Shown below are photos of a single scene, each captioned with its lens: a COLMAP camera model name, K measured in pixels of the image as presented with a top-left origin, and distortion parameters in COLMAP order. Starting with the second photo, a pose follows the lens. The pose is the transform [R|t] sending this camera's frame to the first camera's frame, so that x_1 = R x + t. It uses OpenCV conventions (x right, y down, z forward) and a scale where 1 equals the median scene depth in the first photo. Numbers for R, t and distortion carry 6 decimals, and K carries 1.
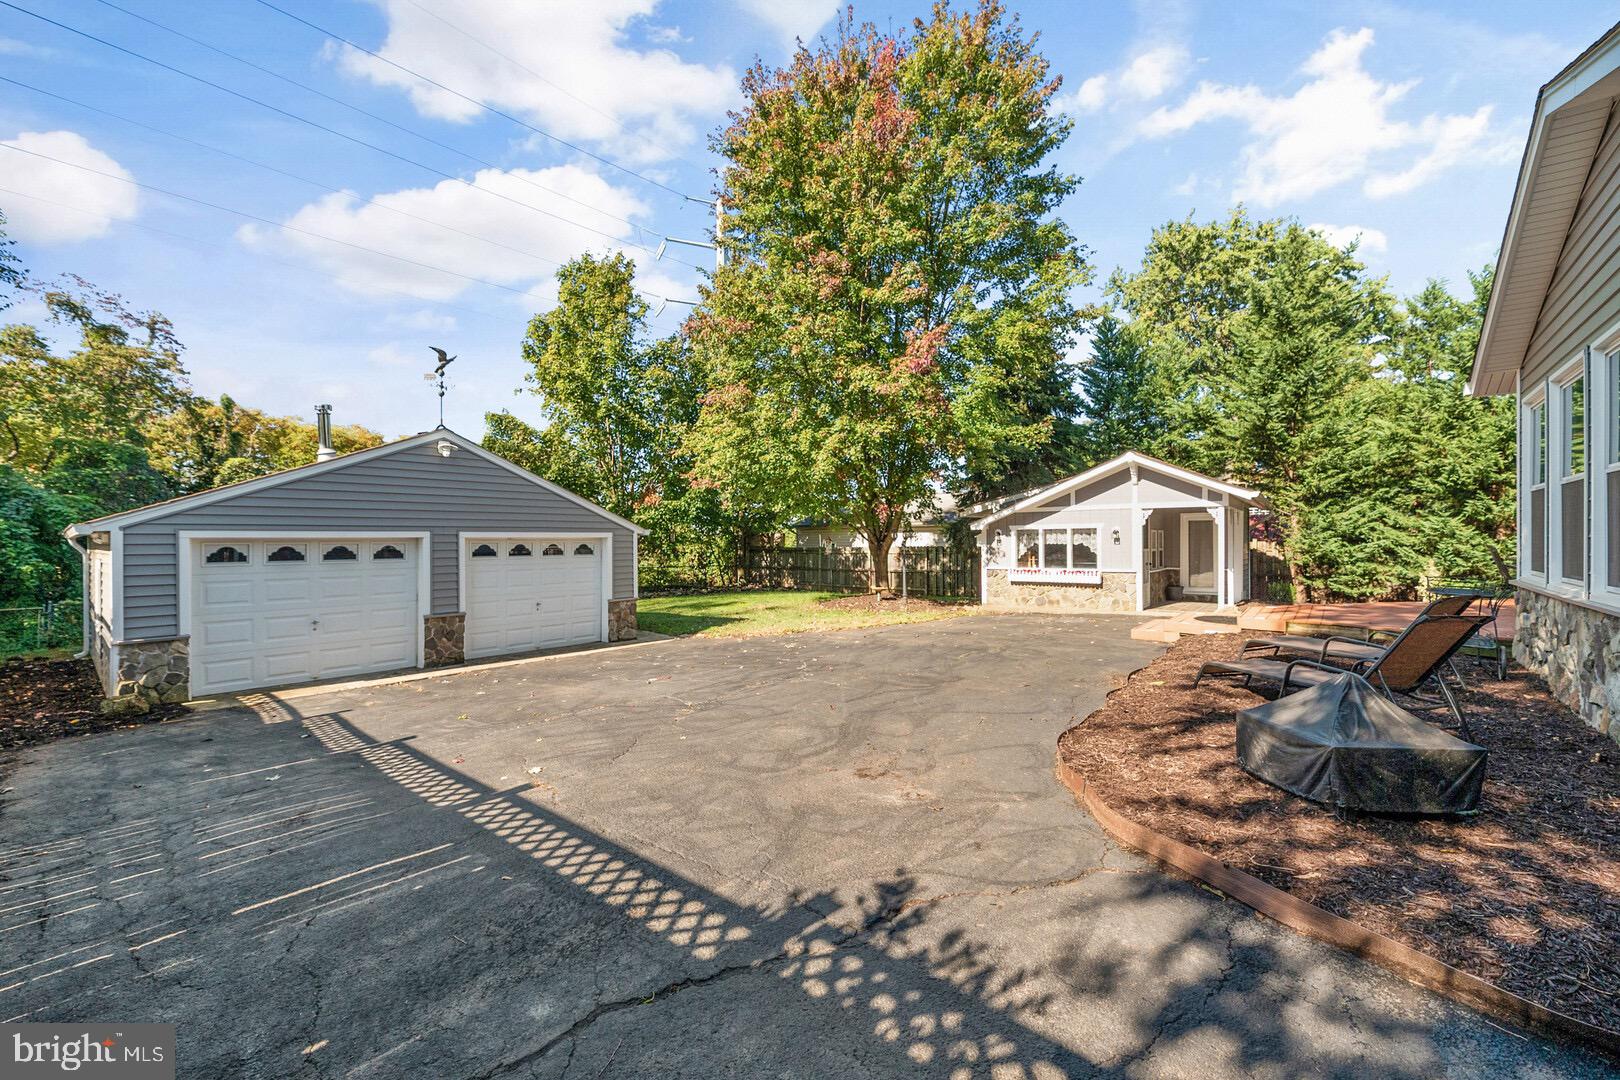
lens RADIAL K [[656.3, 0, 810.0], [0, 656.3, 540.0], [0, 0, 1]] dist [0.001842, -0.000115]
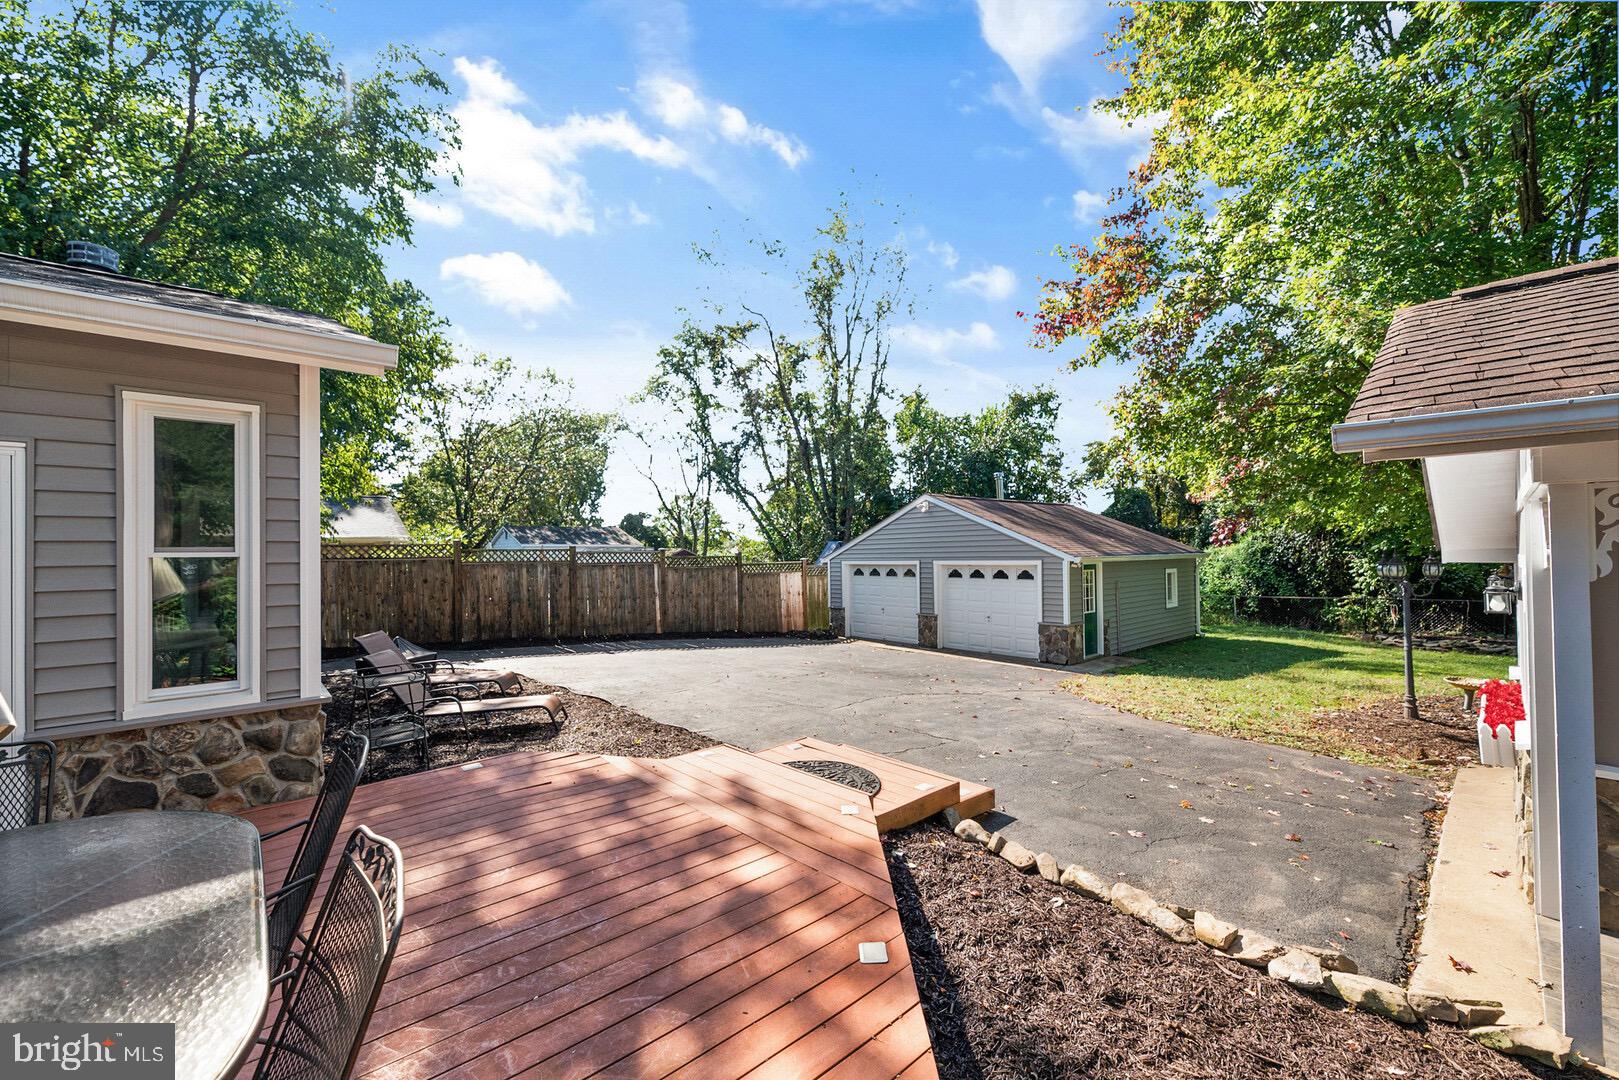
lens RADIAL K [[655.9, 0, 809.5], [0, 655.9, 540.0], [0, 0, 1]] dist [0.001842, -0.000115]
pose [[-0.148538, -0.011576, -0.988839, 0.995378], [0.015900, 0.999774, -0.014093, -0.042942], [0.988779, -0.017816, -0.148321, 0.952909]]
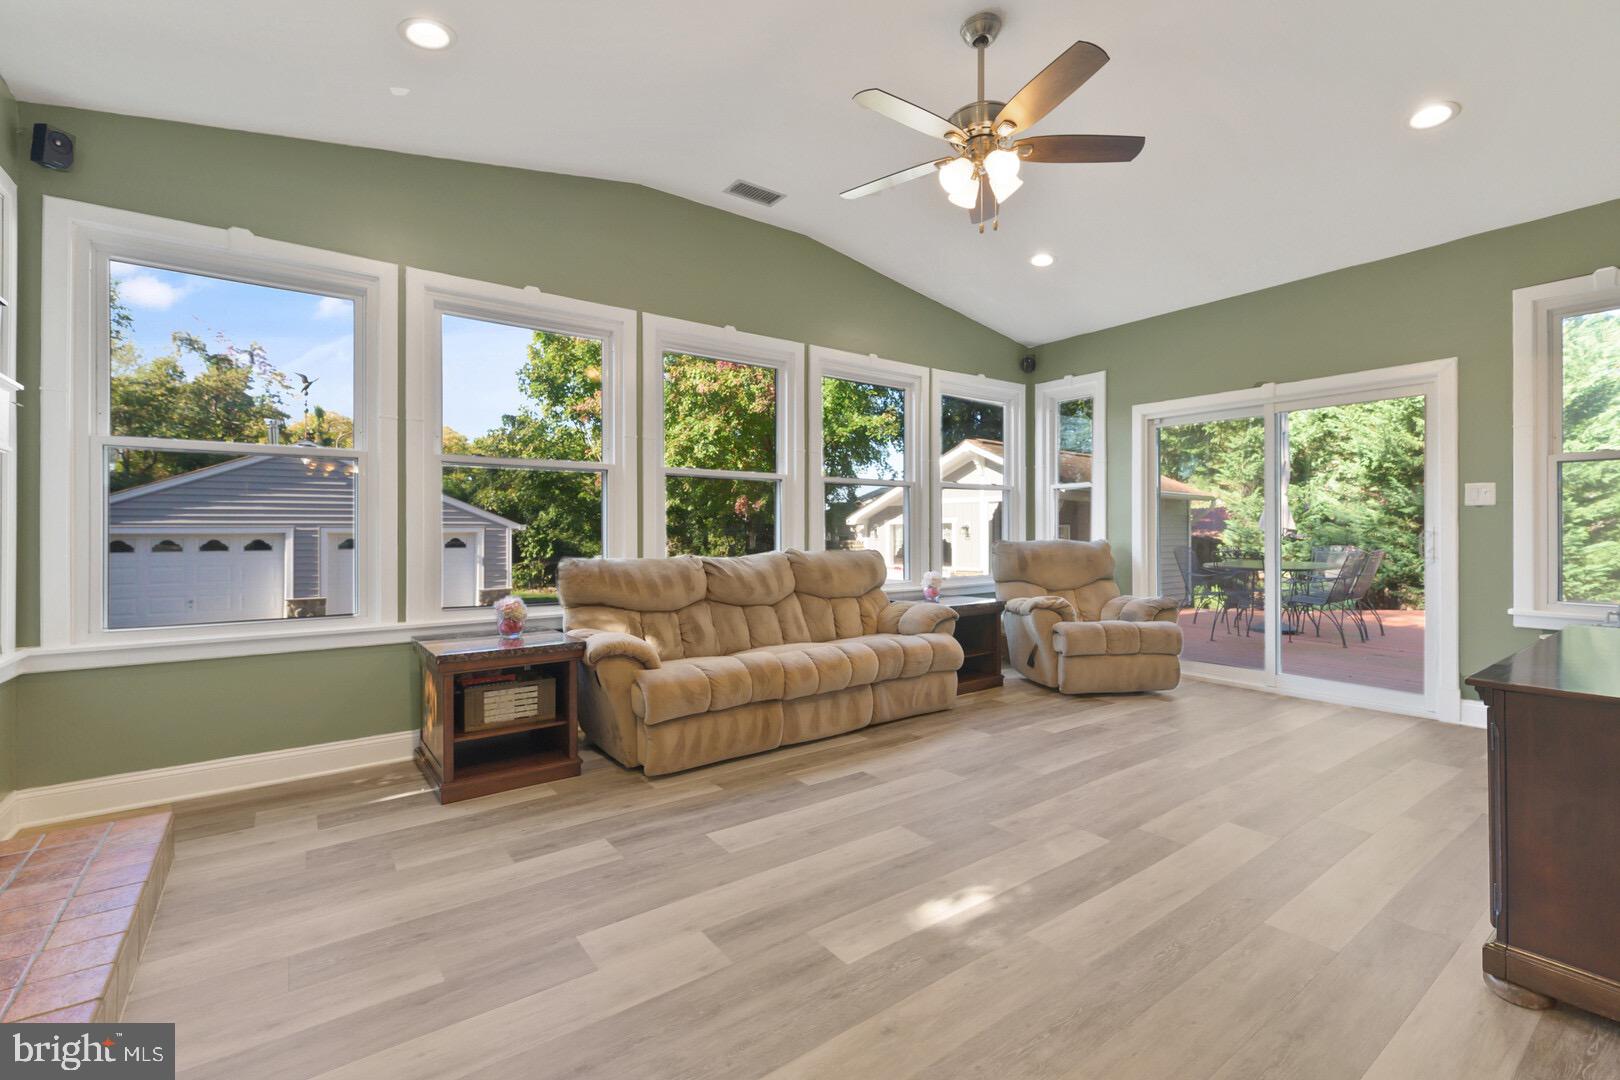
lens RADIAL K [[710.7, 0, 801.8], [0, 710.7, 535.4], [0, 0, 1]] dist [0.014428, -0.000065]
pose [[0.967520, 0.002657, -0.252780, 0.626951], [-0.000832, 0.999973, 0.007324, -0.008887], [0.252793, -0.006876, 0.967496, -0.019000]]
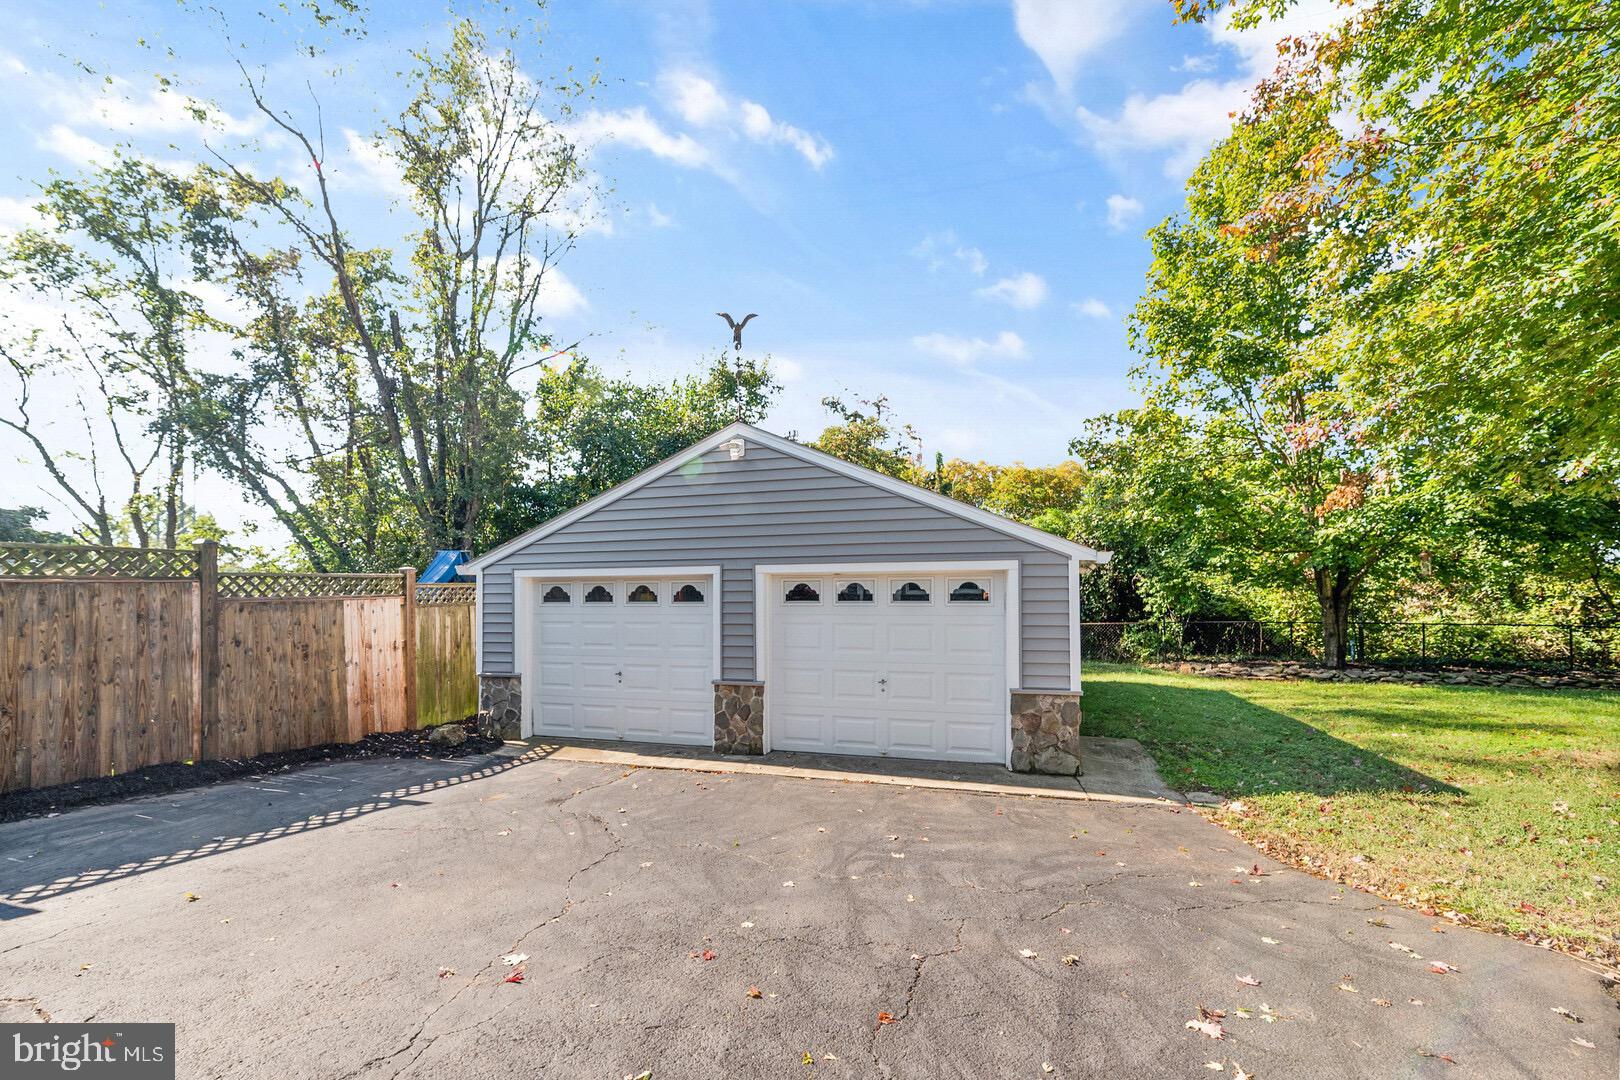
lens RADIAL K [[658.5, 0, 808.1], [0, 658.5, 566.6], [0, 0, 1]] dist [0.009115, 0.000357]
pose [[0.423020, -0.021130, -0.905874, 0.124573], [0.008226, 0.999776, -0.019480, 0.002940], [0.906083, 0.000789, 0.423099, 0.761958]]
